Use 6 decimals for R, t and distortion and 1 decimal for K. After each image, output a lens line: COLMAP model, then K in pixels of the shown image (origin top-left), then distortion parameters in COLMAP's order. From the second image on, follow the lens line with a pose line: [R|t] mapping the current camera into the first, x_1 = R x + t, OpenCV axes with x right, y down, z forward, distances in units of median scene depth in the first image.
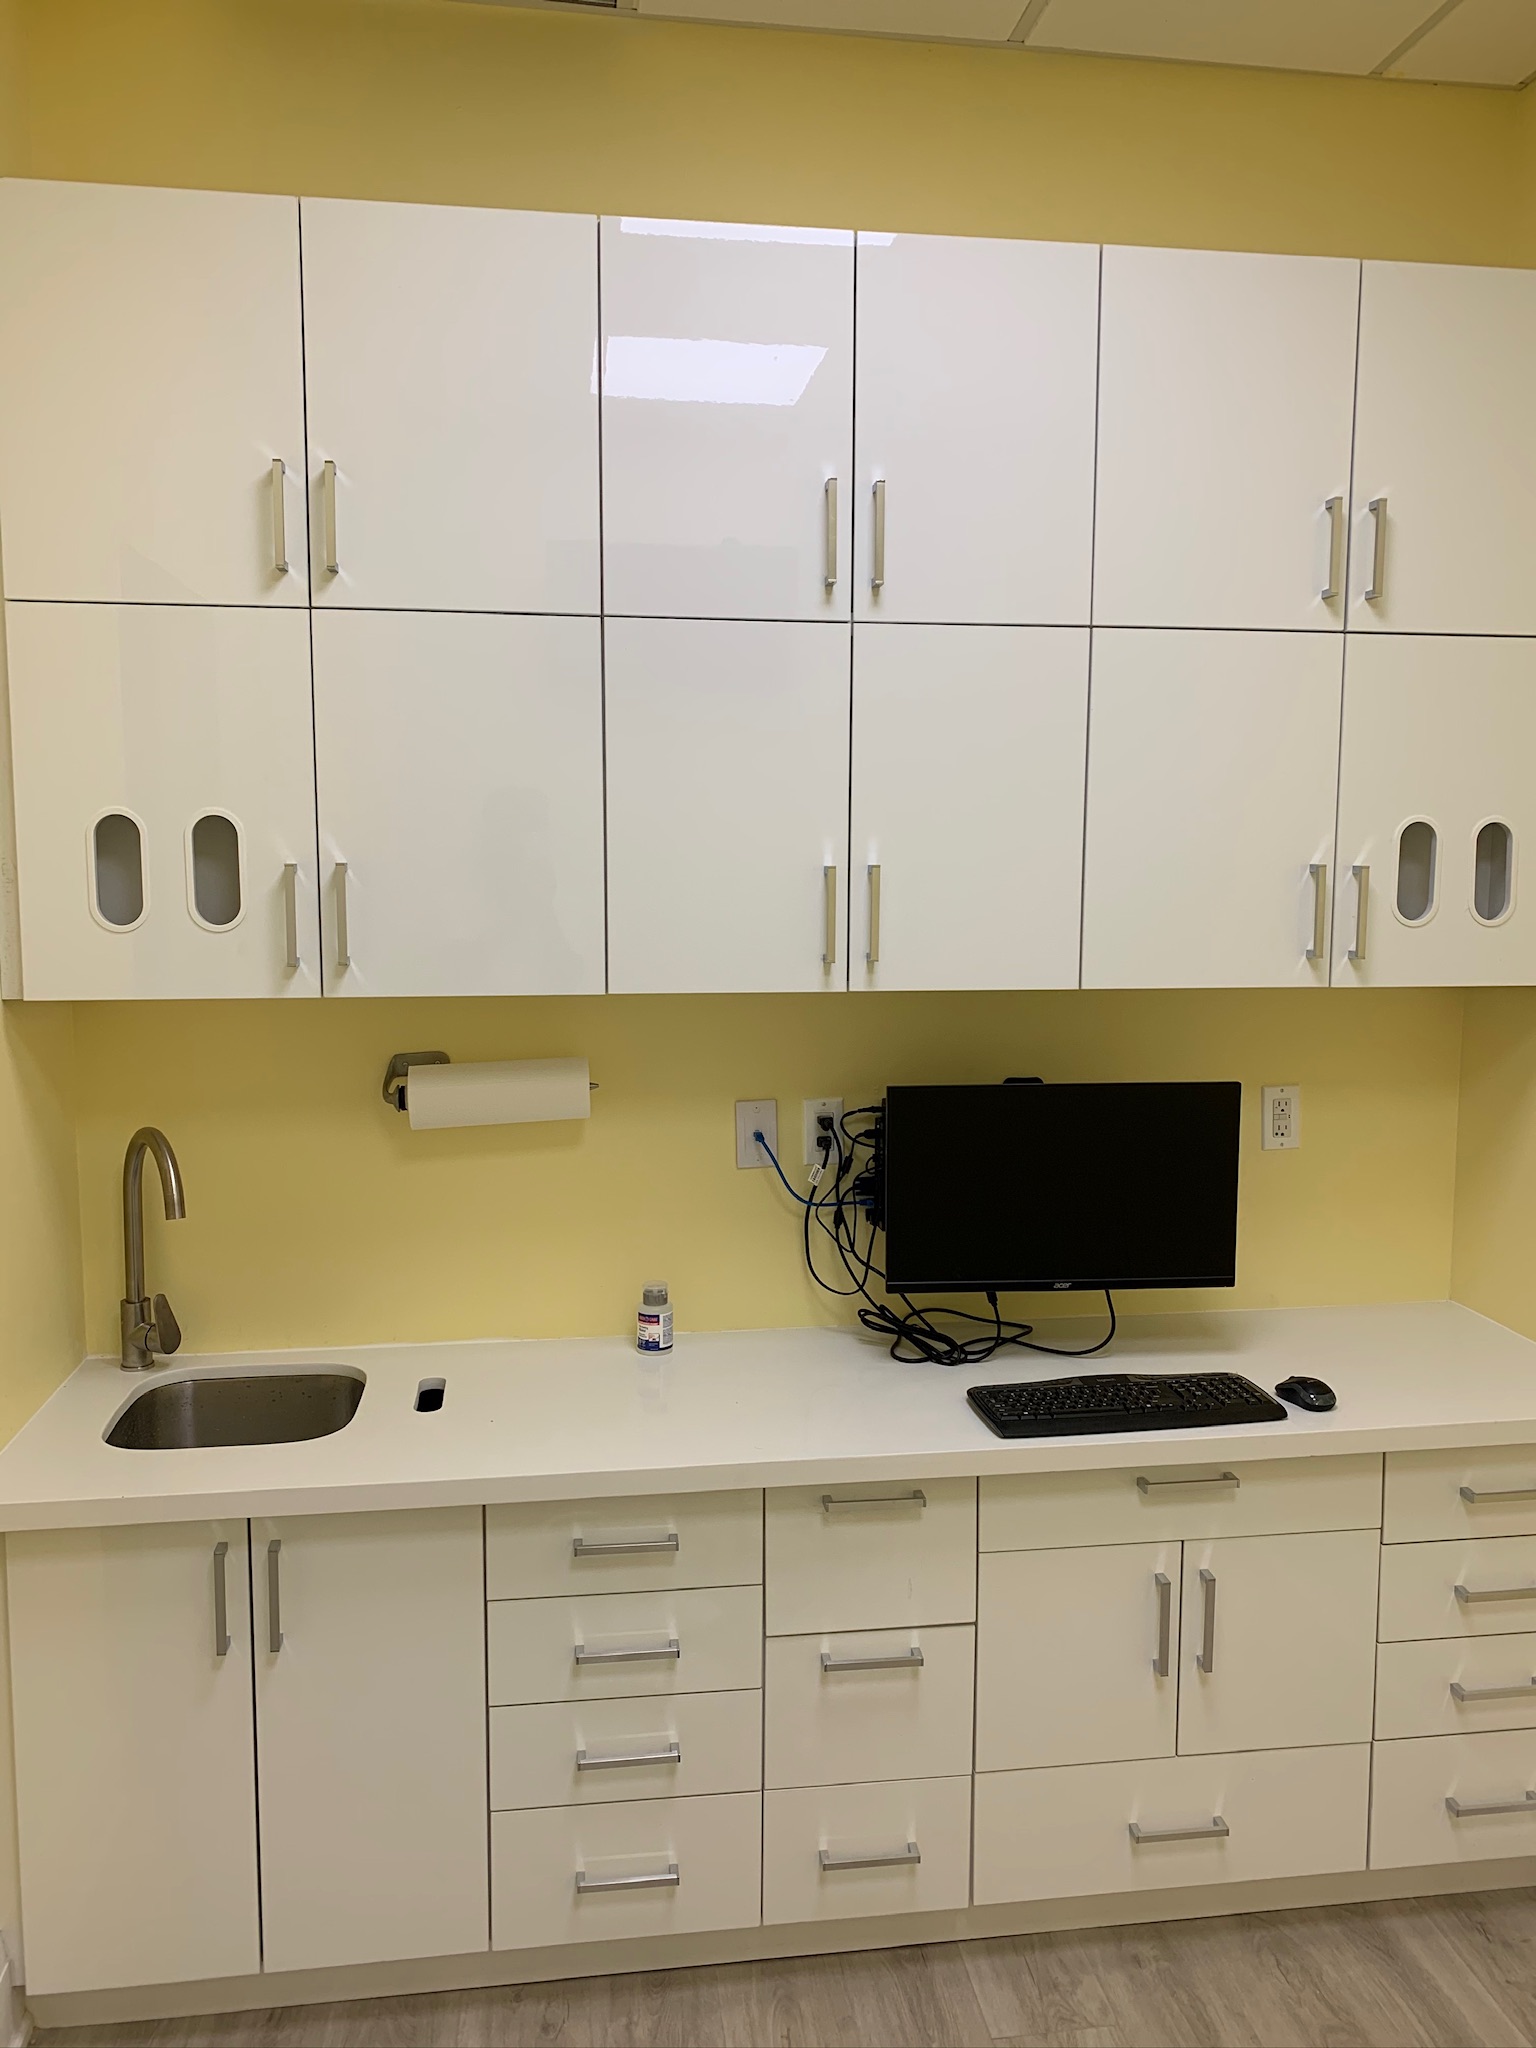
lens RADIAL K [[1563.9, 0, 772.3], [0, 1563.9, 1031.0], [0, 0, 1]] dist [0.026157, -0.040140]
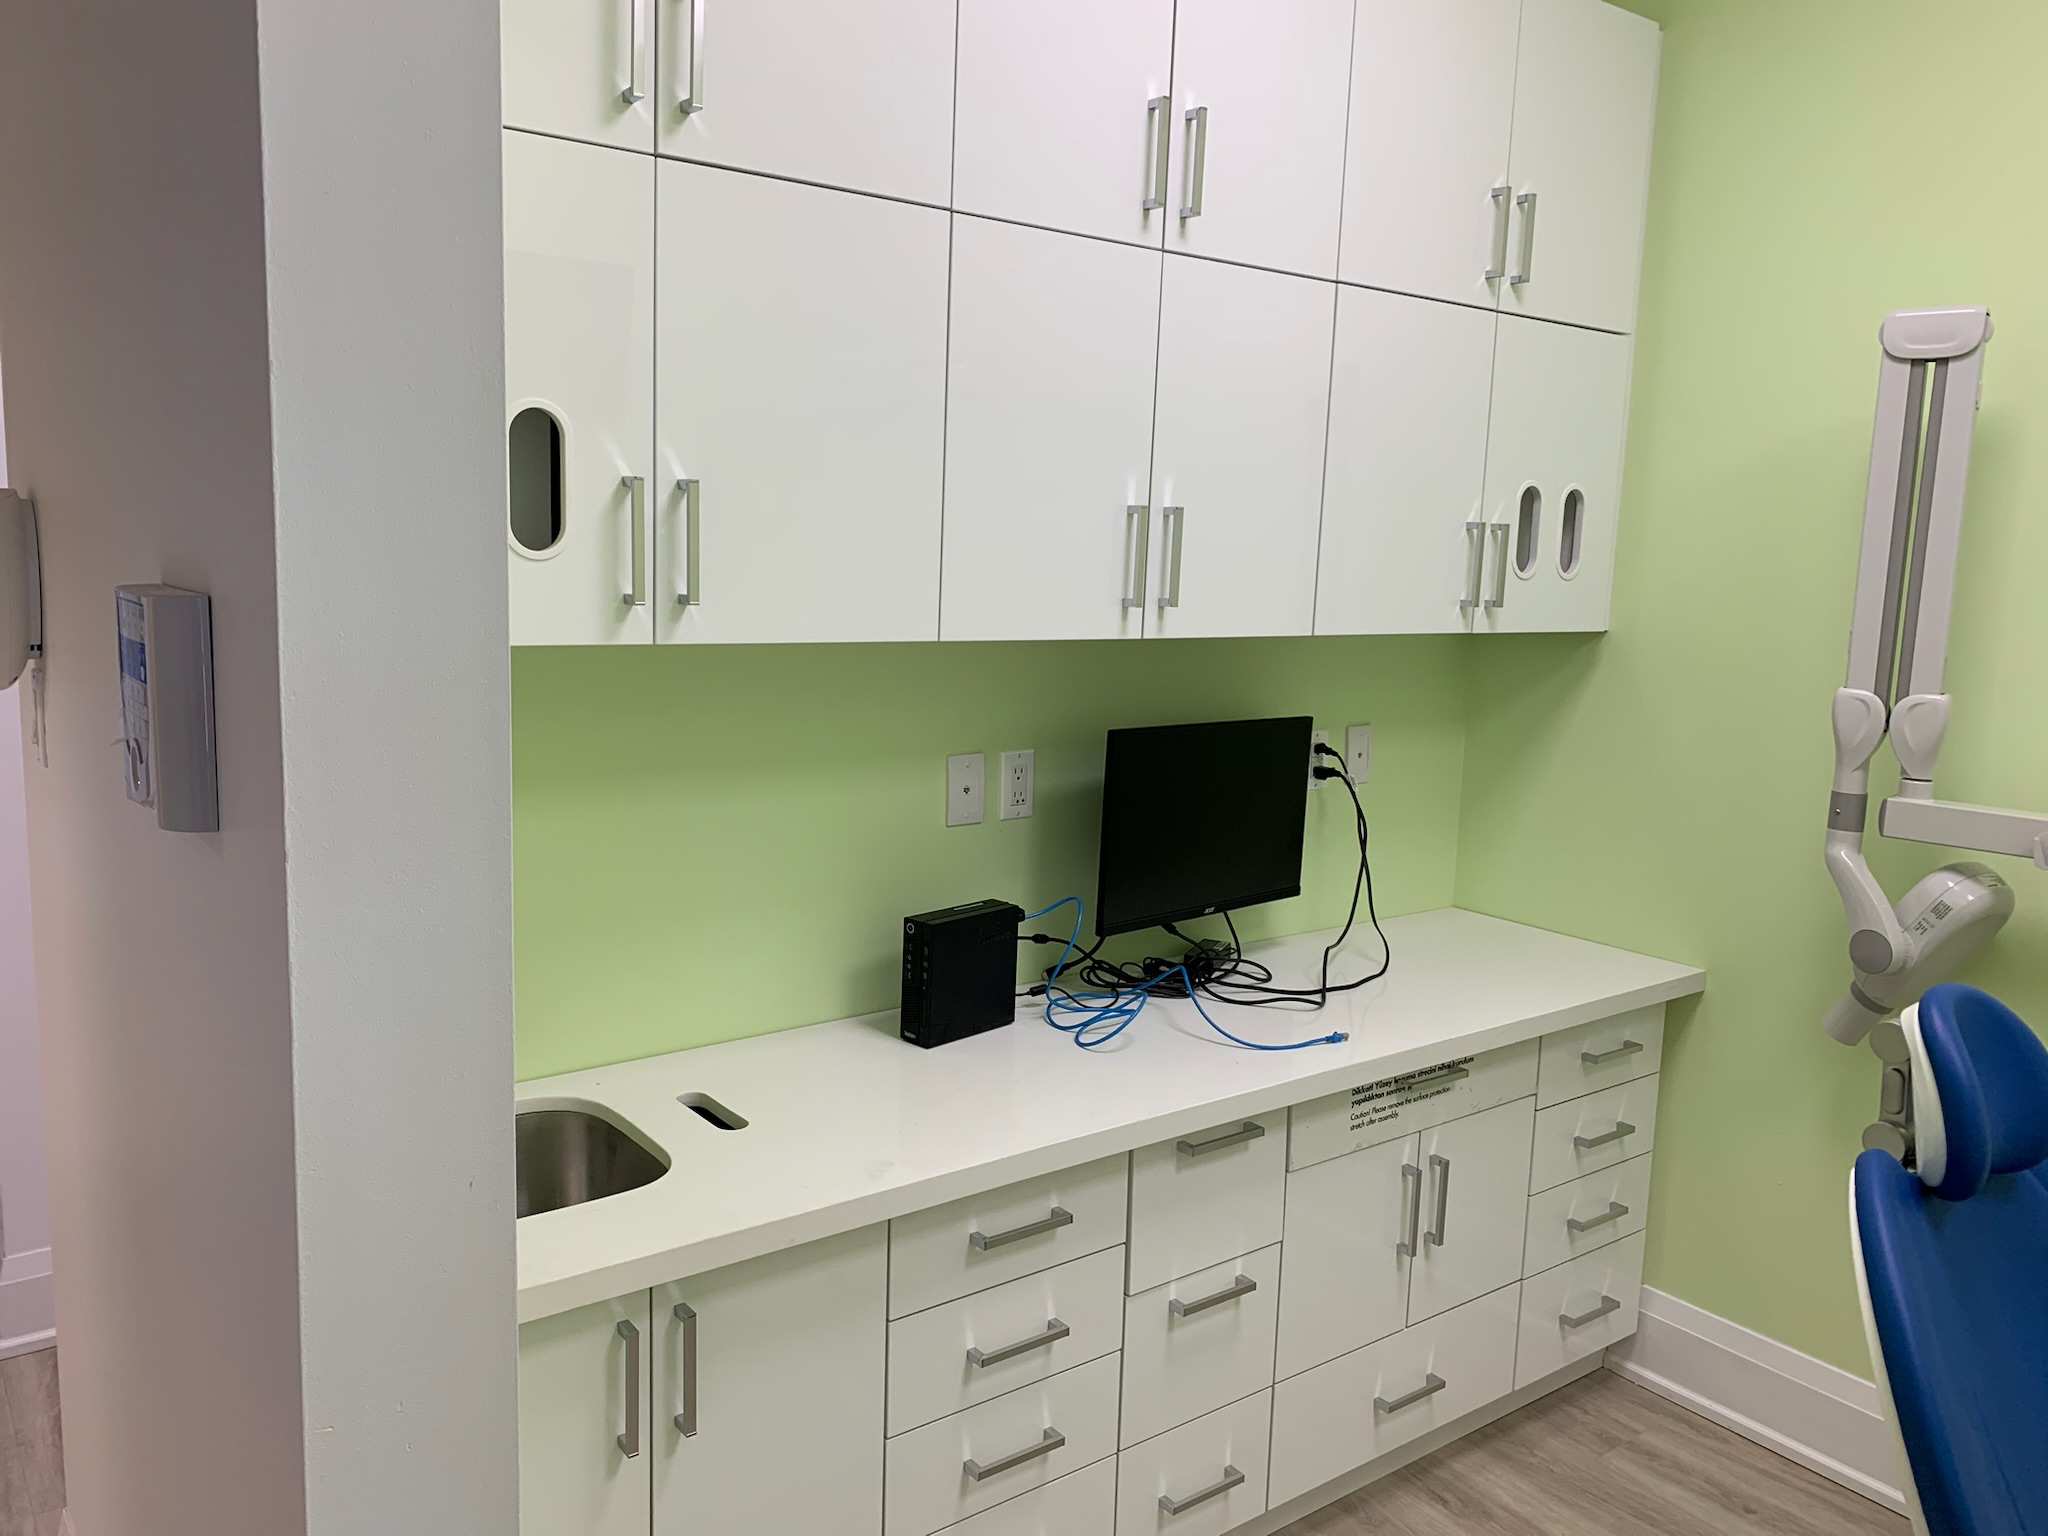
lens RADIAL K [[1563.9, 0, 1010.8], [0, 1563.9, 780.2], [0, 0, 1]] dist [0.026157, -0.040140]
pose [[0.872392, -0.048133, 0.486431, -0.517534], [0.025041, 0.998234, 0.053867, 0.010060], [-0.488164, -0.034812, 0.872057, 0.191399]]
